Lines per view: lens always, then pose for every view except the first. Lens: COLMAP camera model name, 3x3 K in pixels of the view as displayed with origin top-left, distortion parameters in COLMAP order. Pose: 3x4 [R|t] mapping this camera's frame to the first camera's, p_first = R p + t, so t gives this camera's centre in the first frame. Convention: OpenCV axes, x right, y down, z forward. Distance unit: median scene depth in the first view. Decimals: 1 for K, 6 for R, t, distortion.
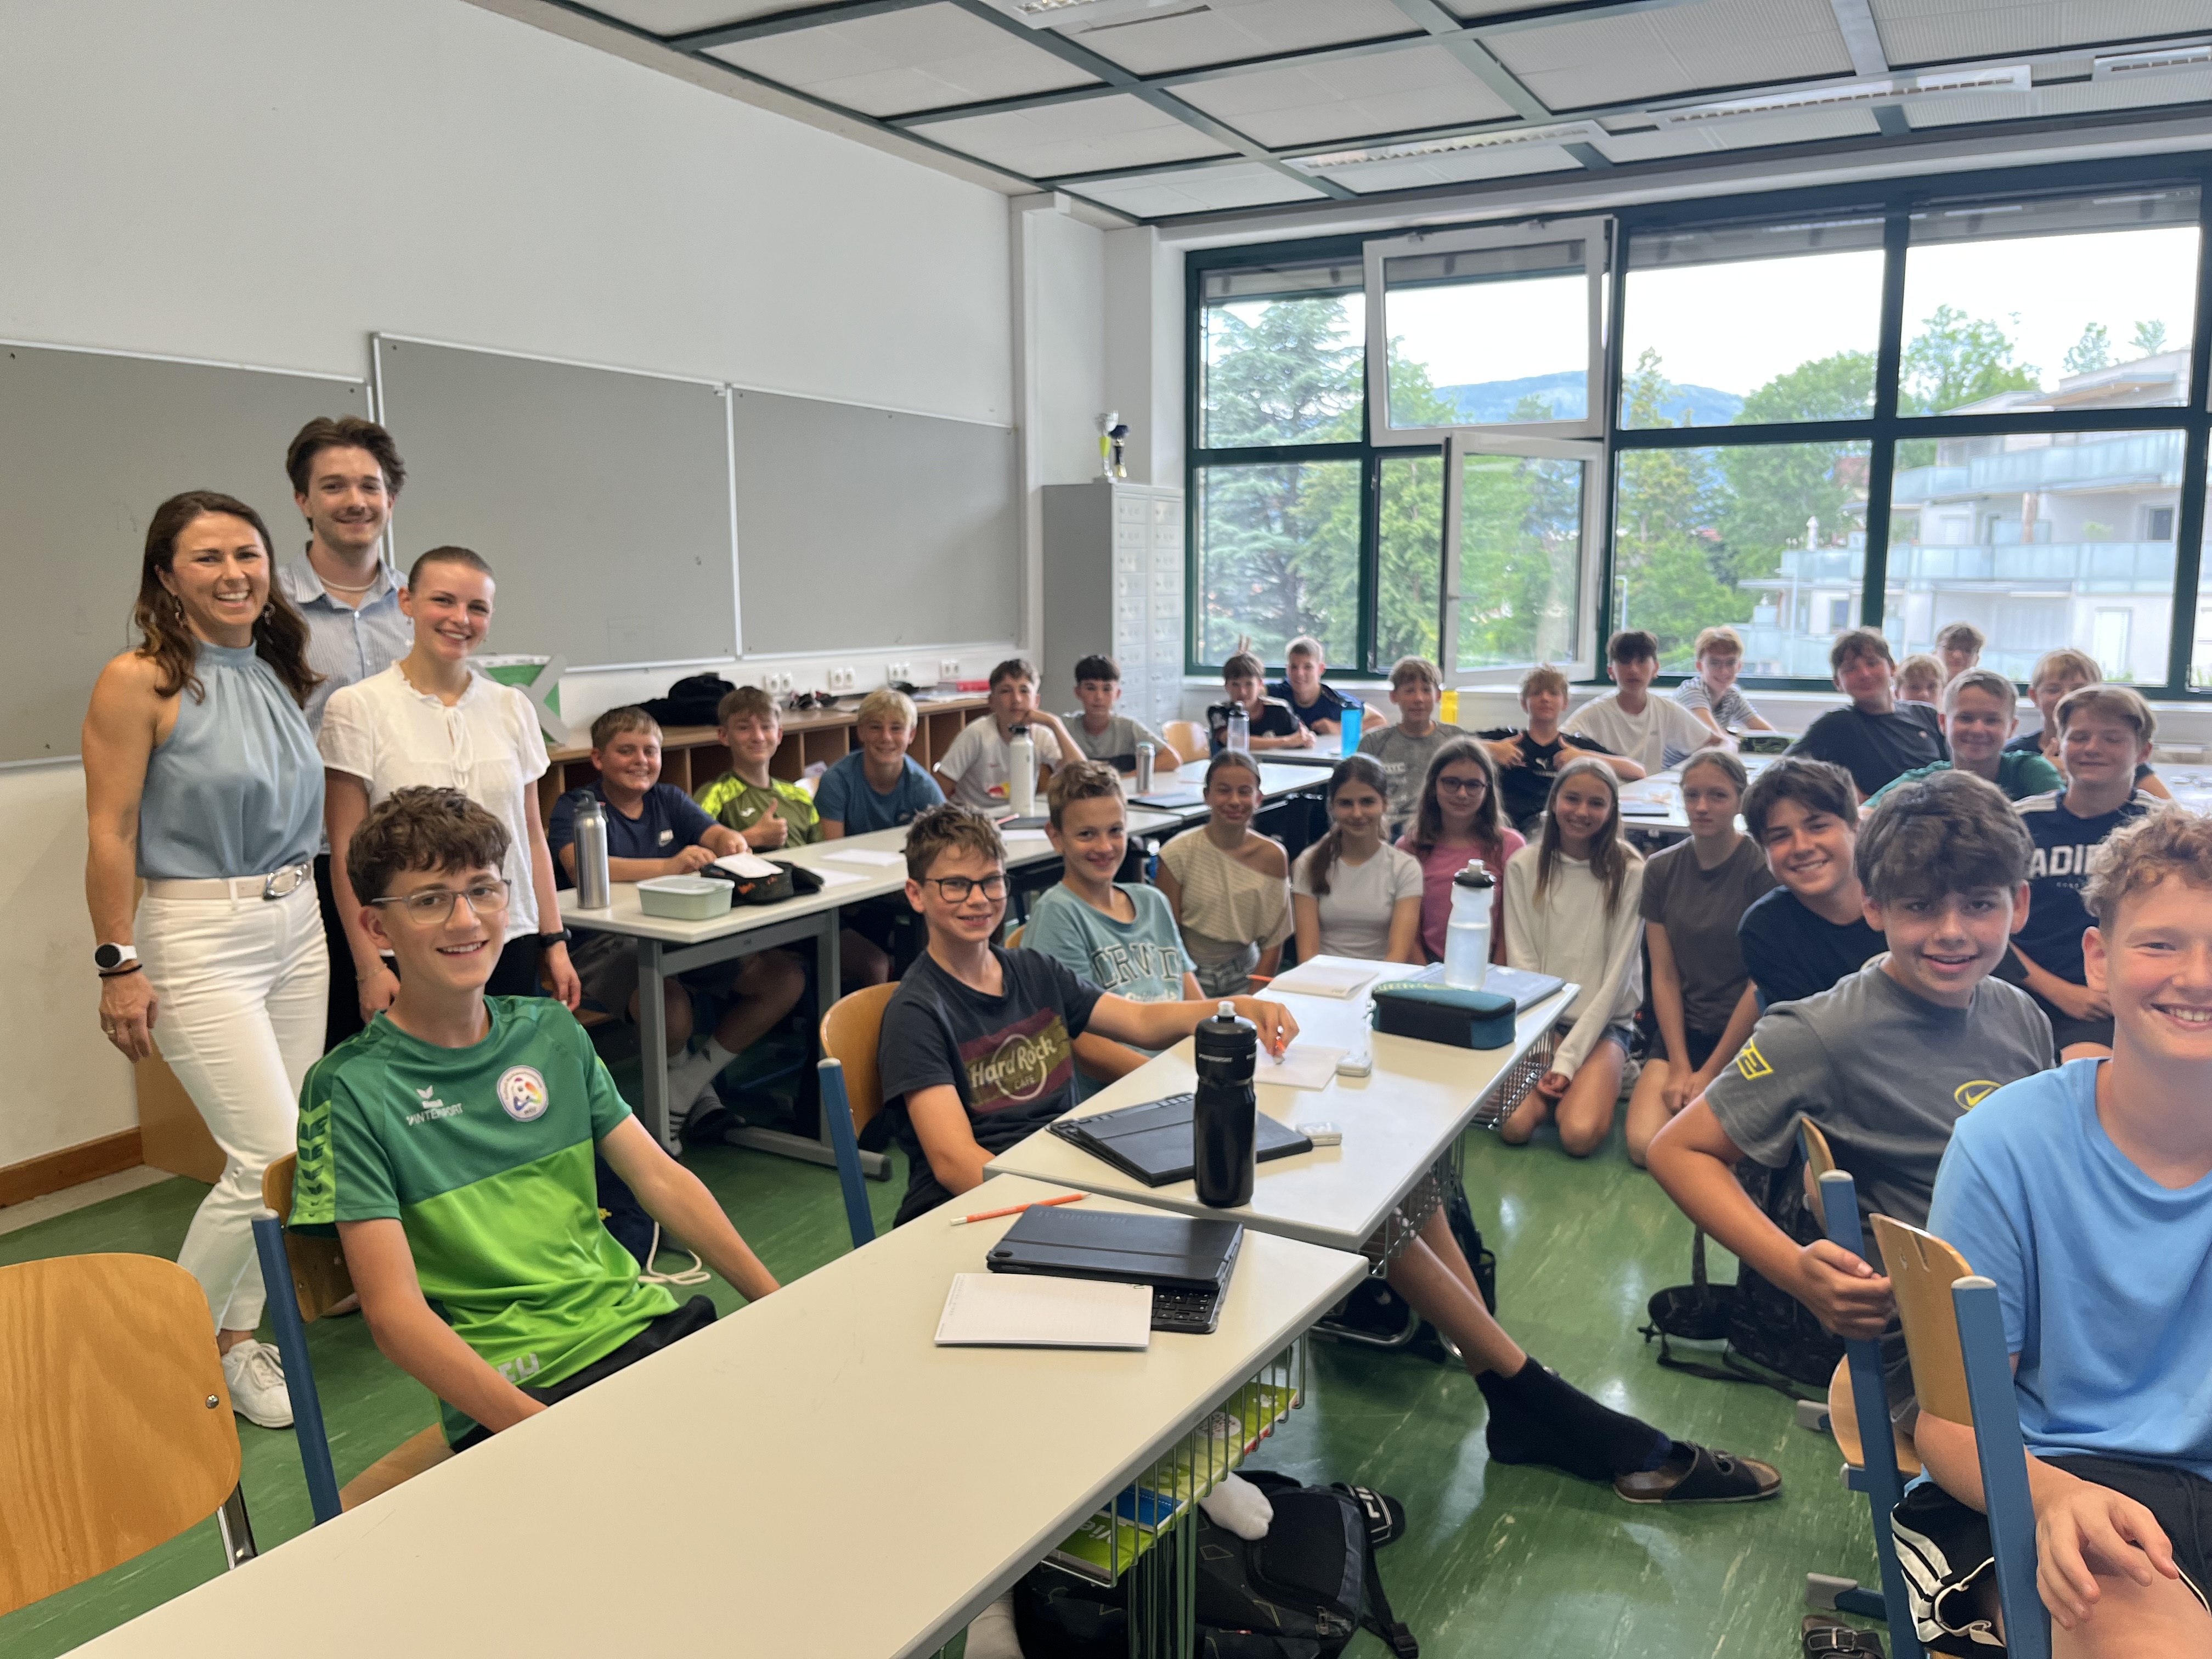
lens RADIAL K [[1704.2, 0, 1106.0], [0, 1704.2, 829.5], [0, 0, 1]] dist [-0.009875, -0.009329]
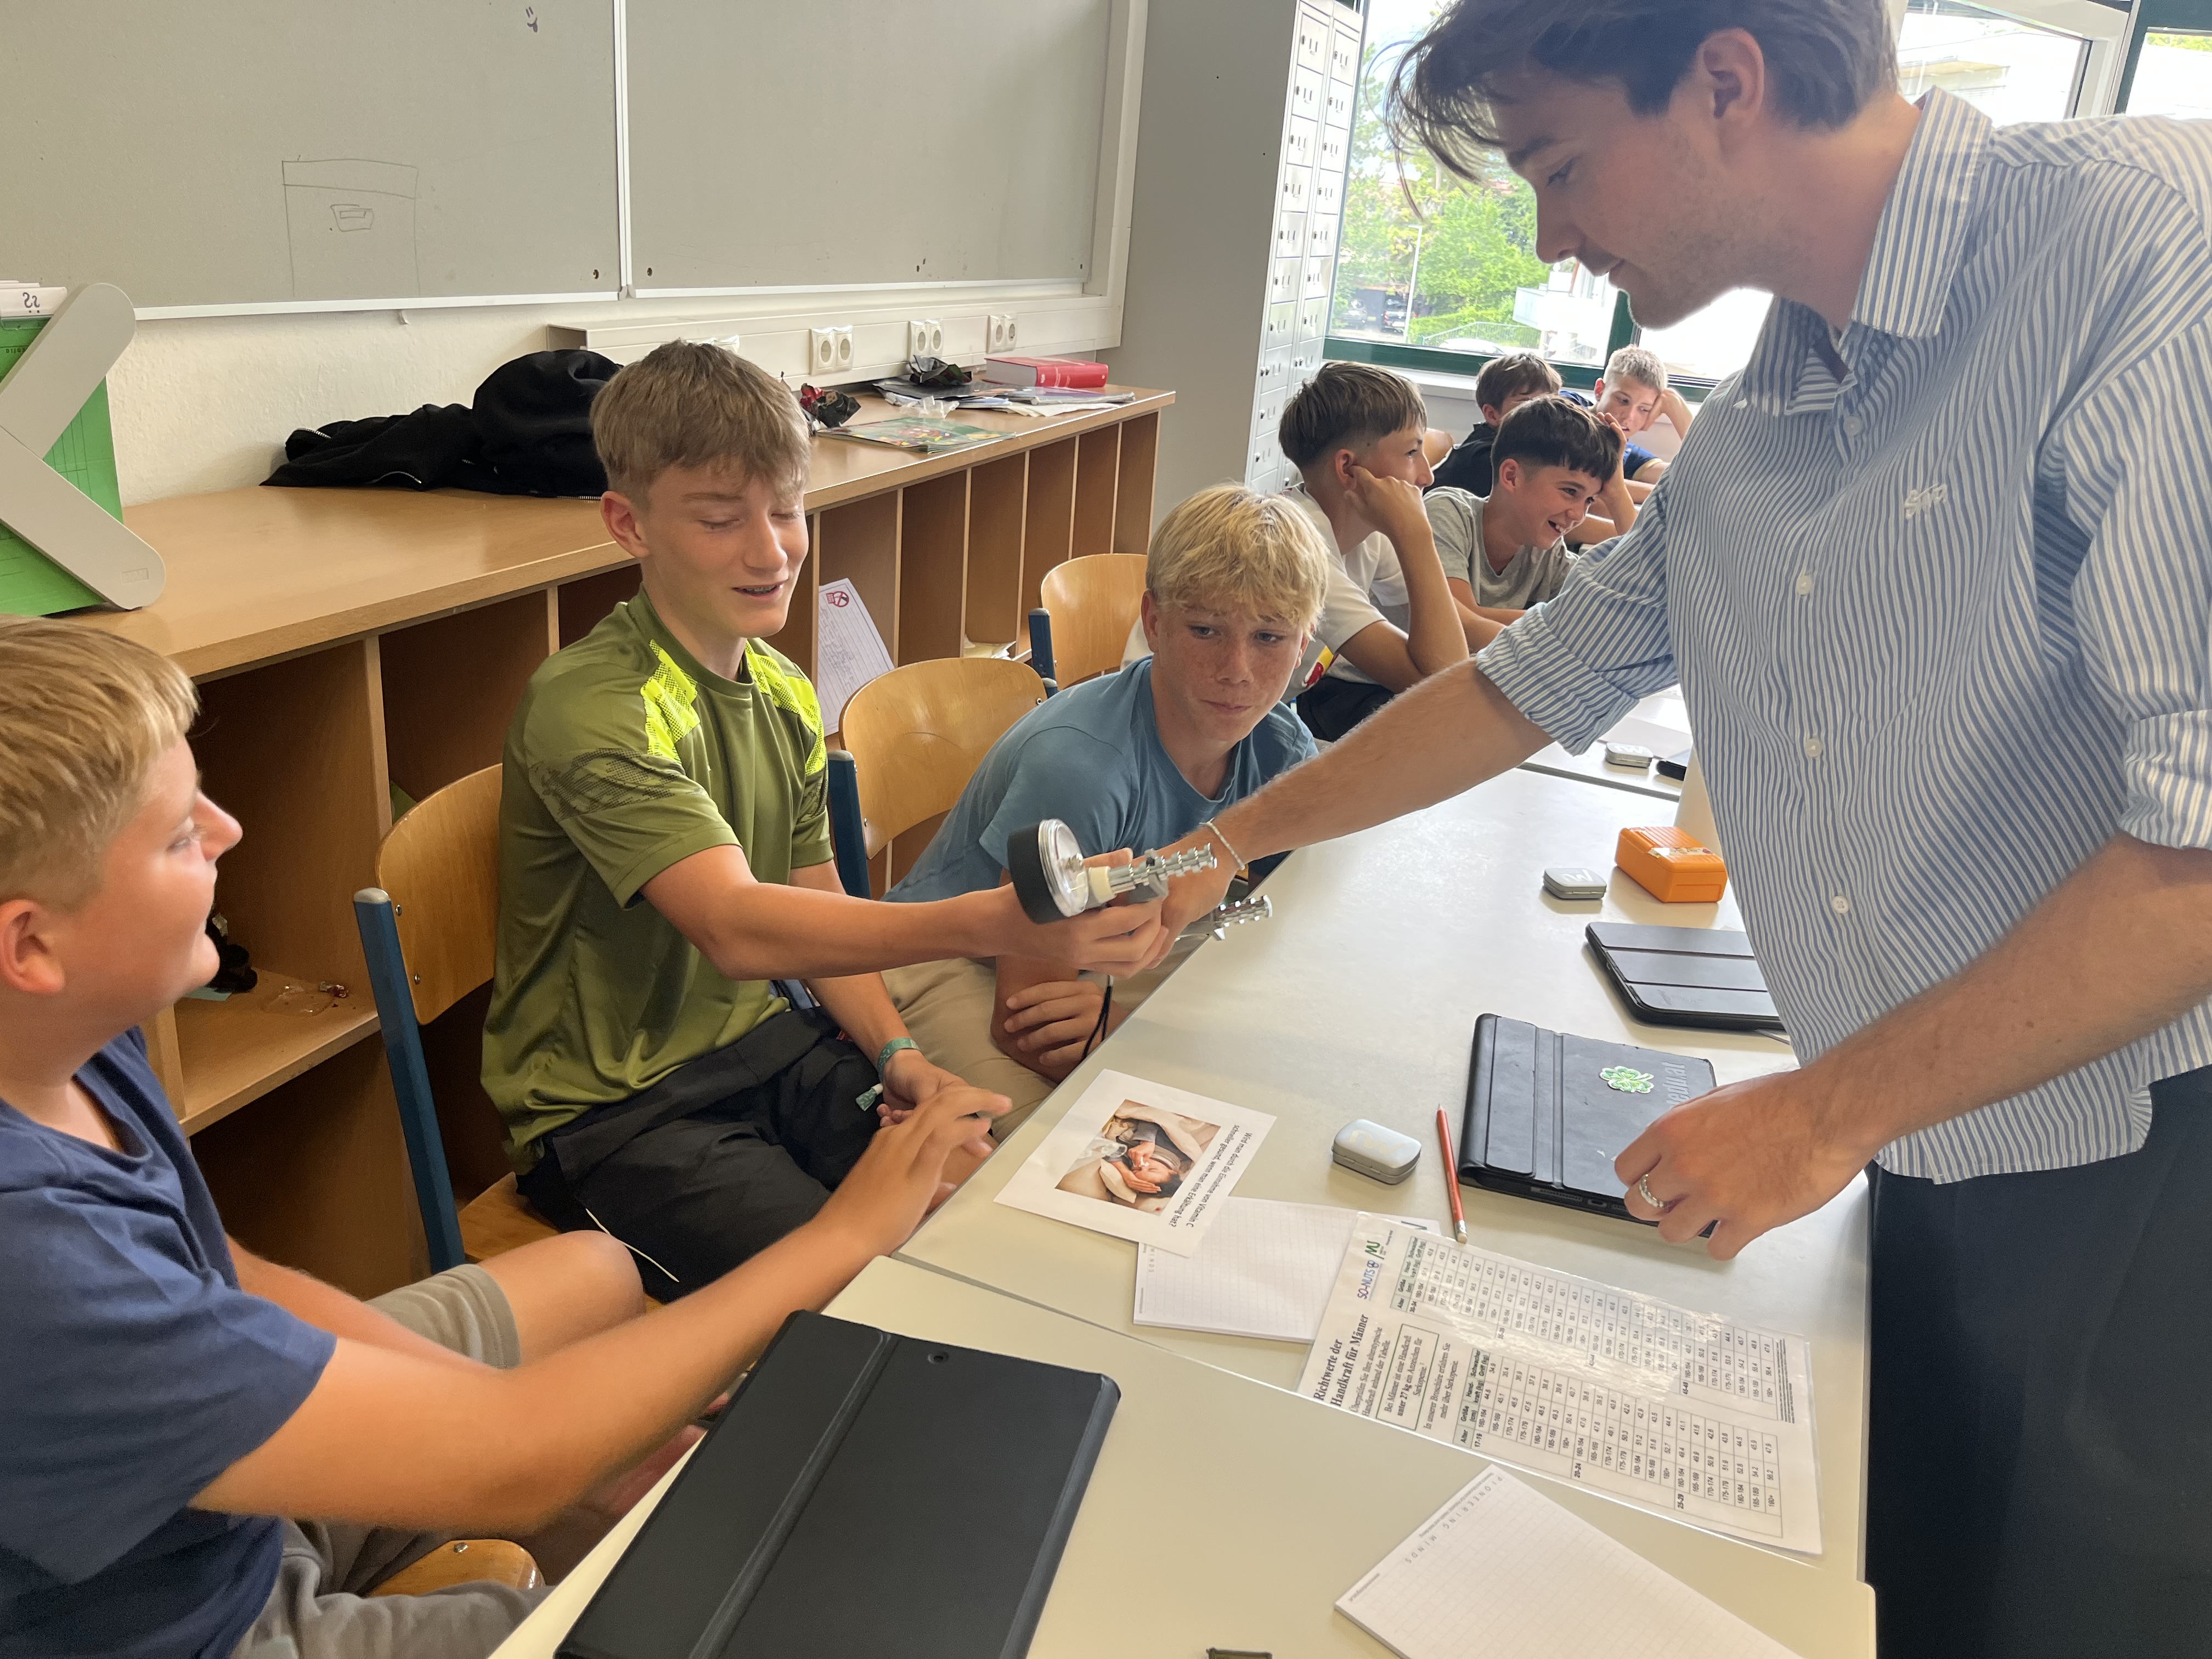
lens RADIAL K [[1704.2, 0, 1106.0], [0, 1704.2, 829.5], [0, 0, 1]] dist [-0.009875, -0.009329]
pose [[0.985245, 0.006276, 0.171033, -0.170103], [-0.041331, 0.978474, 0.202188, -0.061900], [-0.166082, -0.206274, 0.964297, 0.557840]]
